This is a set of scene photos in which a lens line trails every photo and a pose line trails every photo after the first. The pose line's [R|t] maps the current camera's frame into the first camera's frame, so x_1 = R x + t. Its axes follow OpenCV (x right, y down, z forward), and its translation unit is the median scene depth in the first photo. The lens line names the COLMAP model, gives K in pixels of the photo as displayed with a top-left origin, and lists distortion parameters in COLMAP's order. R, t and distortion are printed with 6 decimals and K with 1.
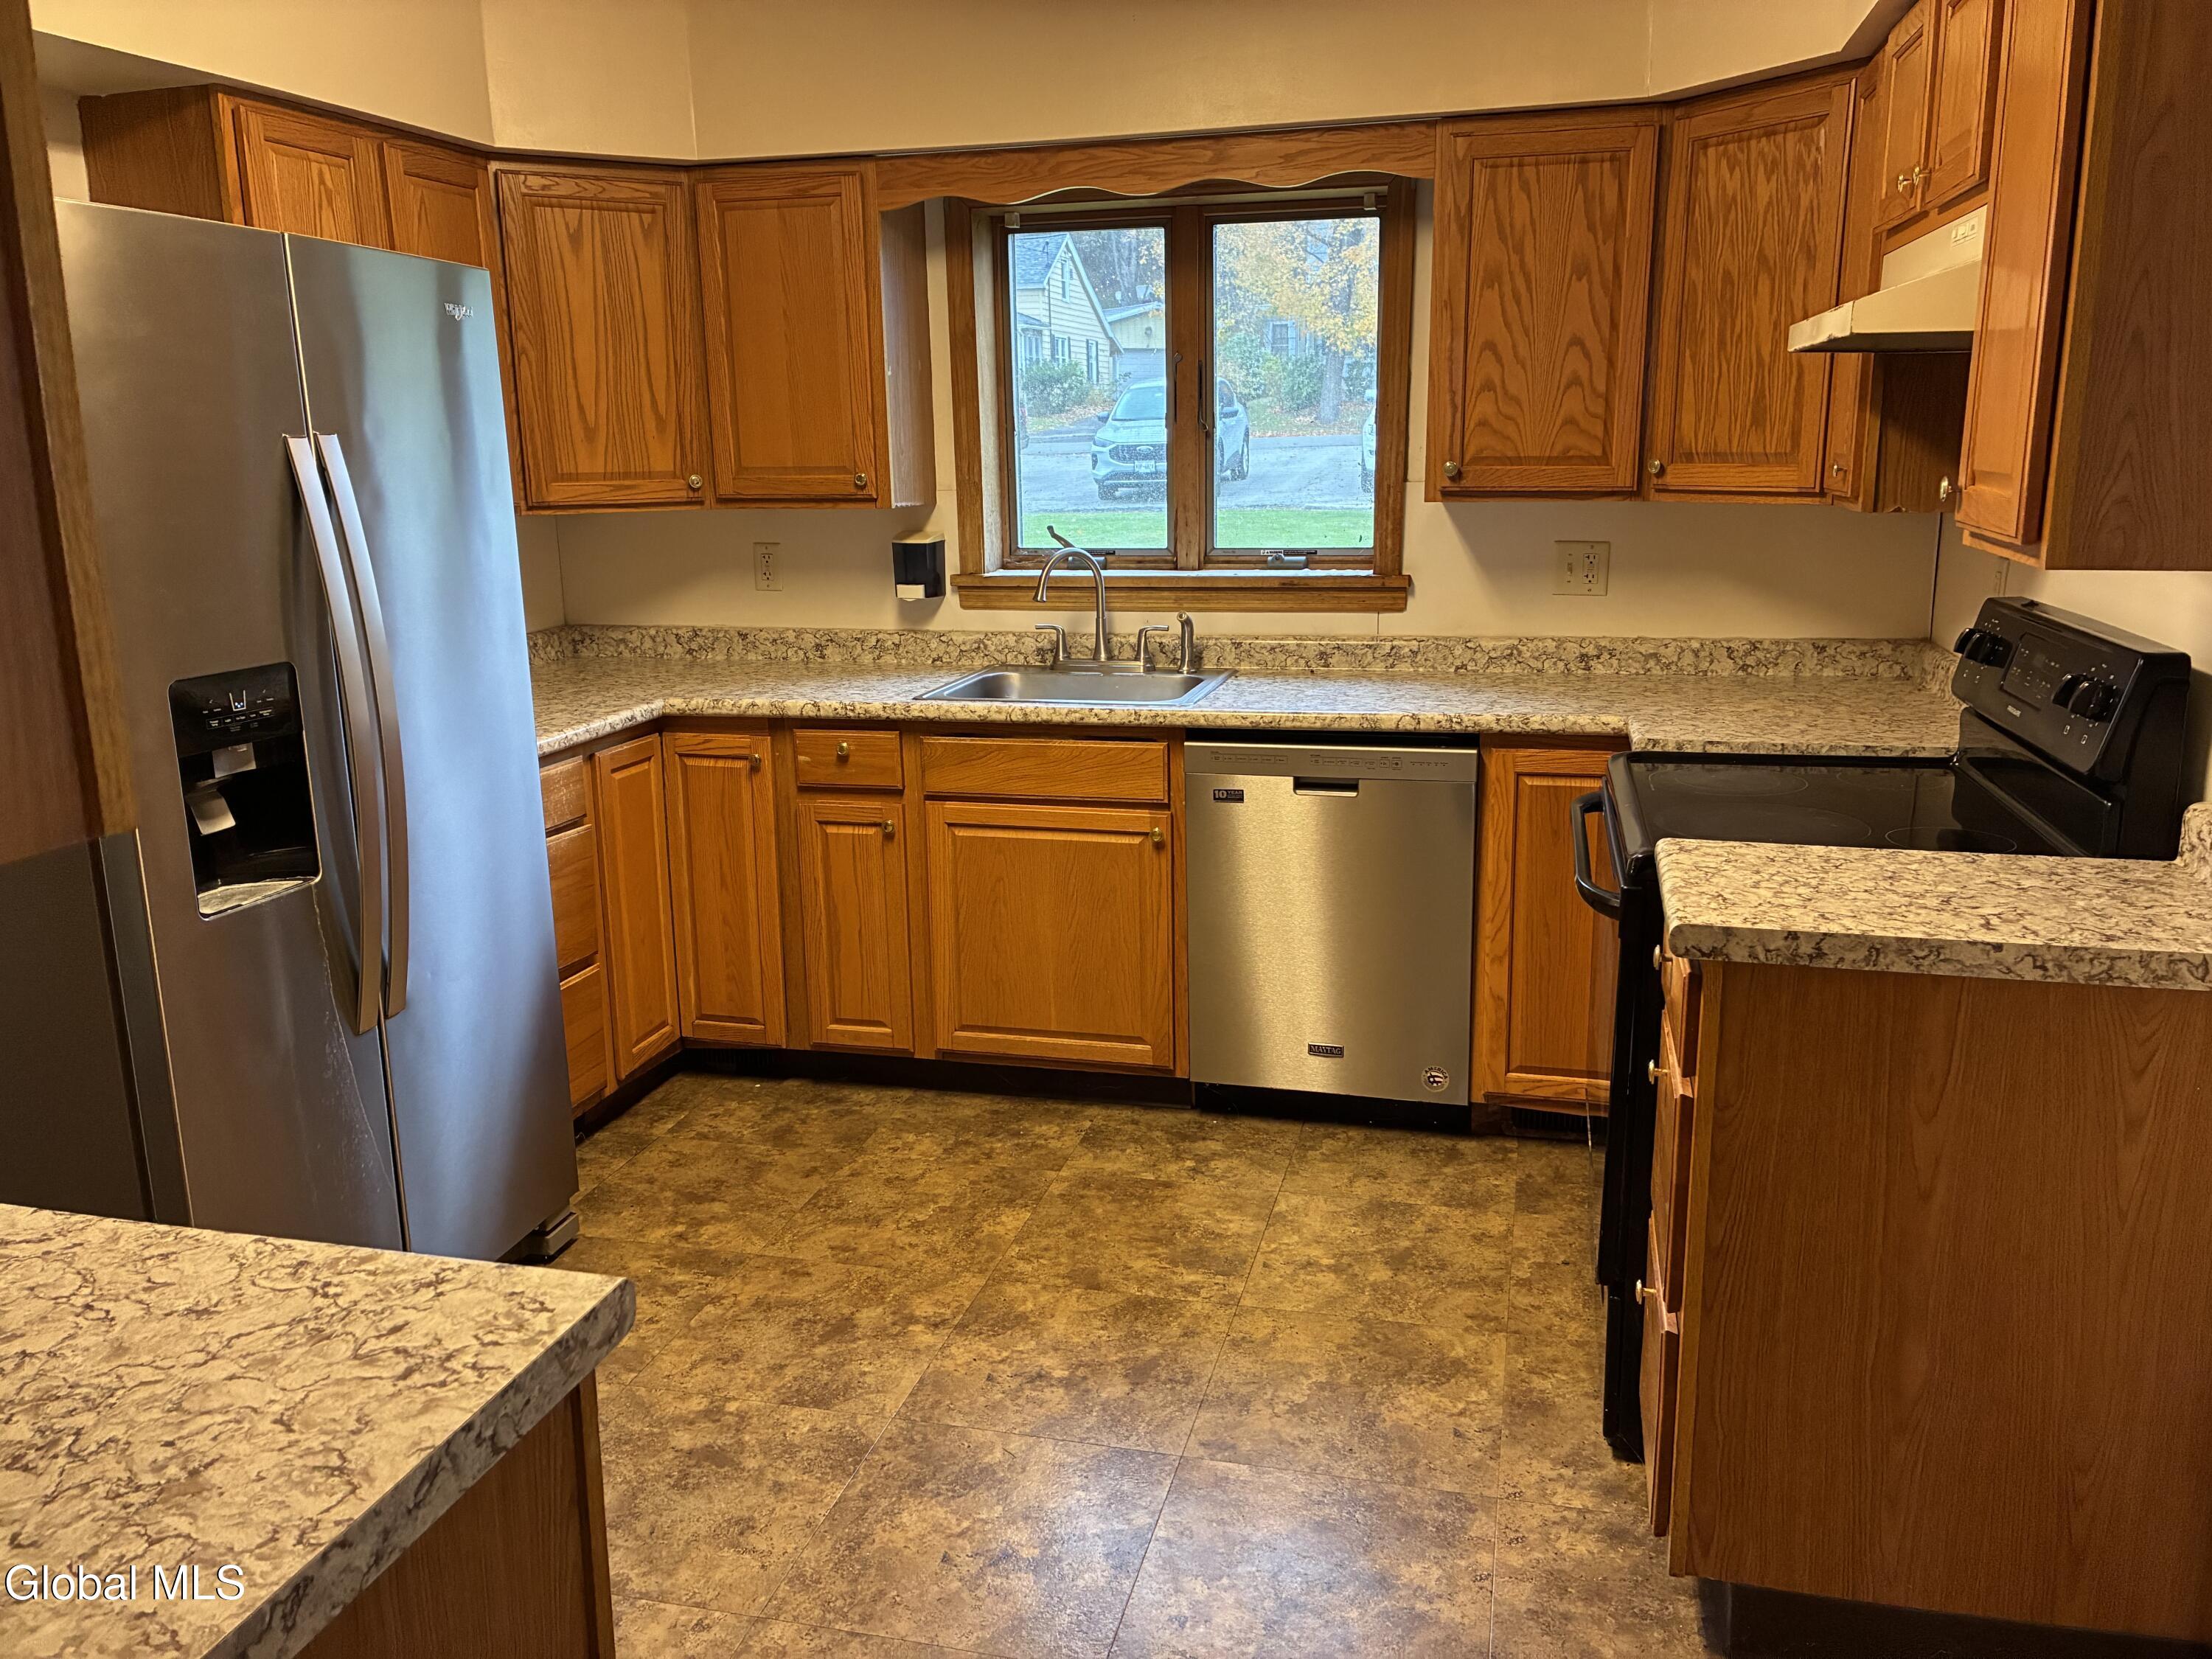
lens RADIAL K [[1692.5, 0, 1110.8], [0, 1692.5, 825.9], [0, 0, 1]] dist [0.044344, -0.042844]
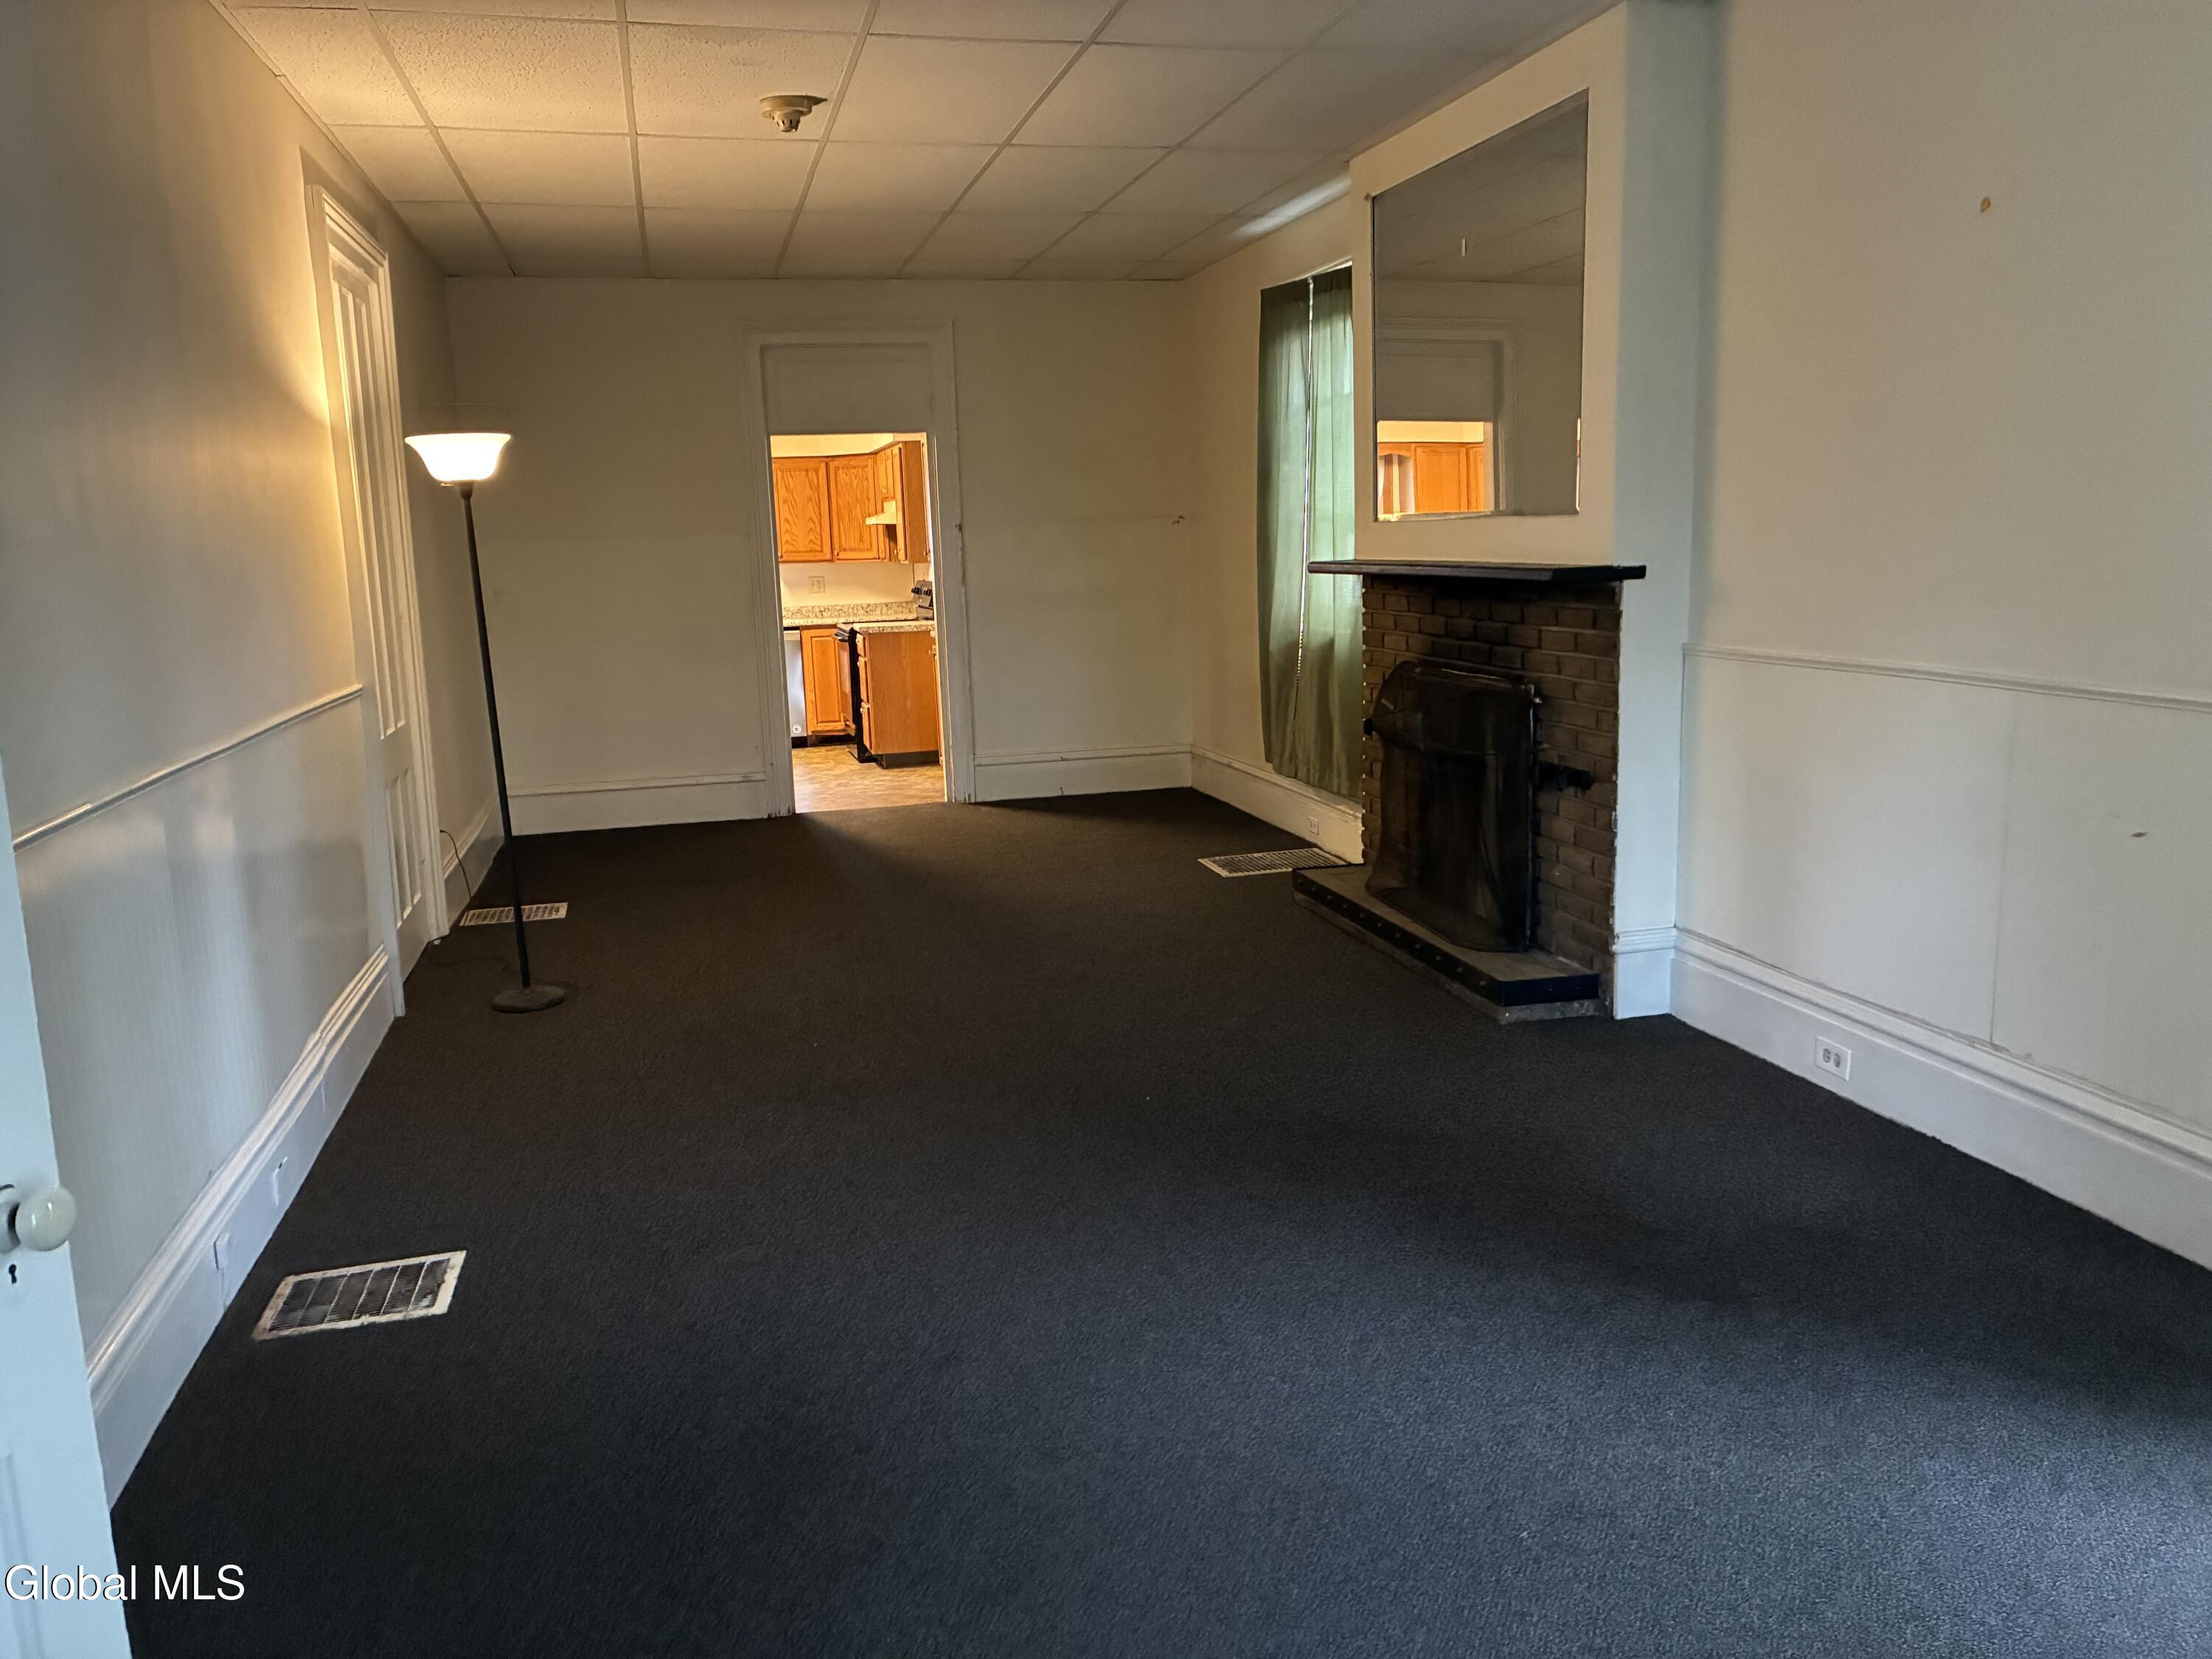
lens RADIAL K [[1692.5, 0, 1101.6], [0, 1692.5, 841.4], [0, 0, 1]] dist [0.044344, -0.042844]
pose [[0.880010, -0.098967, 0.464530, -0.917673], [0.126834, 0.991499, -0.029039, 0.571949], [-0.457707, 0.084473, 0.885081, -2.393472]]
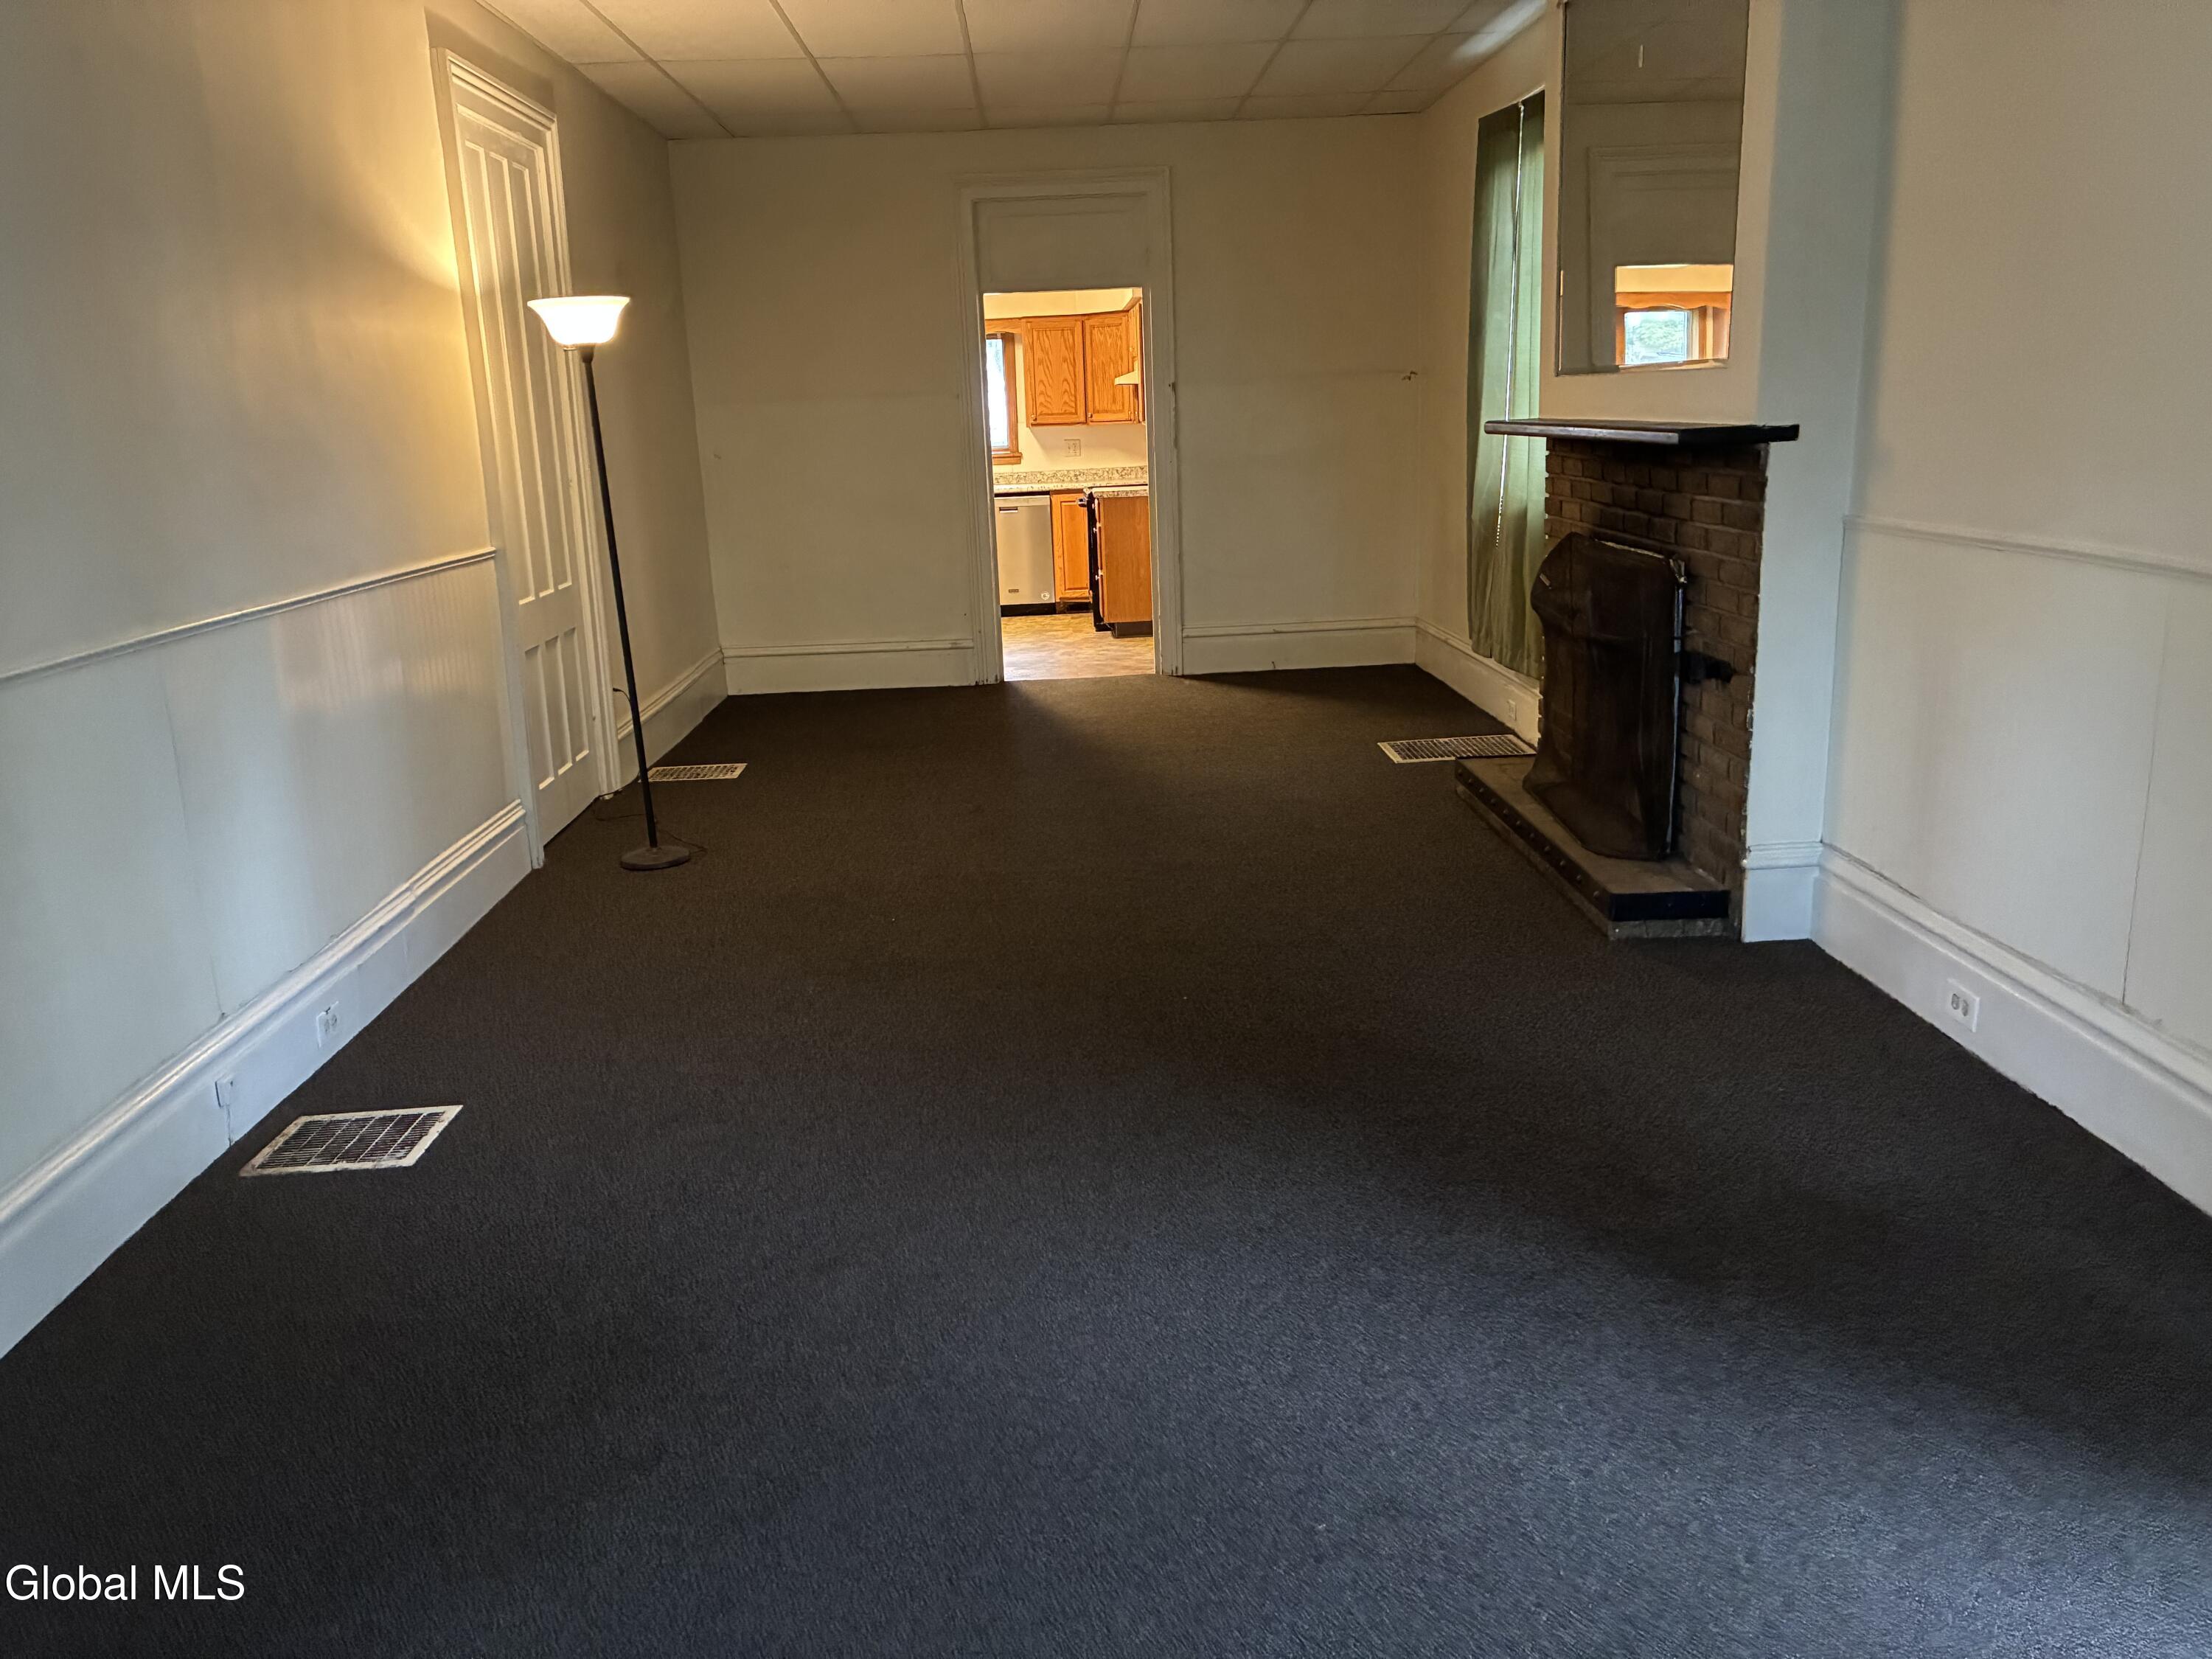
lens RADIAL K [[1692.5, 0, 1110.5], [0, 1692.5, 816.2], [0, 0, 1]] dist [0.044344, -0.042844]
pose [[0.959876, -0.087538, 0.266411, -0.655815], [0.087428, 0.996095, 0.012297, 0.583219], [-0.266448, 0.011488, 0.963781, -2.415471]]
